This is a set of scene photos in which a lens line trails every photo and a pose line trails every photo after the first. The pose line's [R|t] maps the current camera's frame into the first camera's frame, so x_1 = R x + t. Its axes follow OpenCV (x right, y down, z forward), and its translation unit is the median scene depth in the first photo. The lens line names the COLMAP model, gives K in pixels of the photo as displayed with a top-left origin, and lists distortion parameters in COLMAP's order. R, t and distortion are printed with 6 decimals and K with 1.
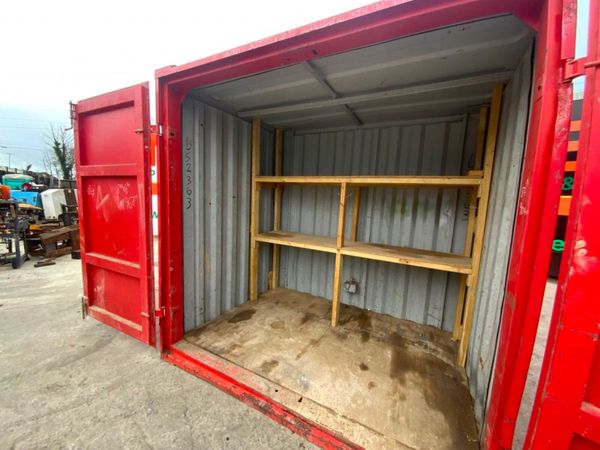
lens RADIAL K [[241.9, 0, 299.2], [0, 241.9, 225.1], [0, 0, 1]] dist [0.021150, -0.018776]
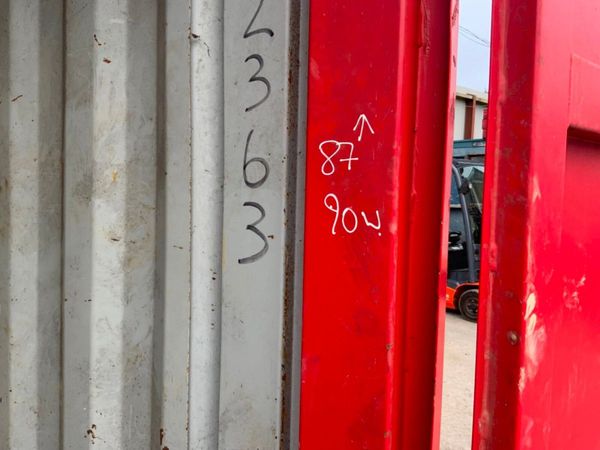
lens RADIAL K [[495.2, 0, 300.0], [0, 495.2, 225.0], [0, 0, 1]] dist [0.094760, -0.184957]
pose [[-0.028722, -0.118306, 0.992562, 0.139580], [0.080694, 0.989456, 0.120271, -0.057795], [-0.996325, 0.083549, -0.018873, 0.465968]]
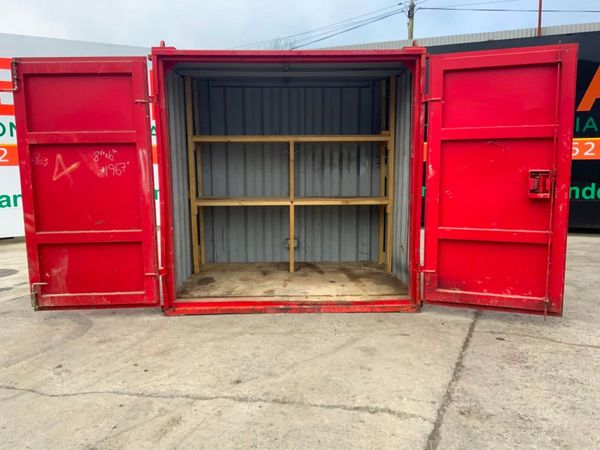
lens RADIAL K [[495.2, 0, 300.0], [0, 495.2, 225.0], [0, 0, 1]] dist [0.094760, -0.184957]
pose [[0.866150, -0.117577, 0.485757, -0.996890], [0.102969, 0.993063, 0.056768, 0.089705], [-0.489062, 0.000849, 0.872248, -1.089933]]
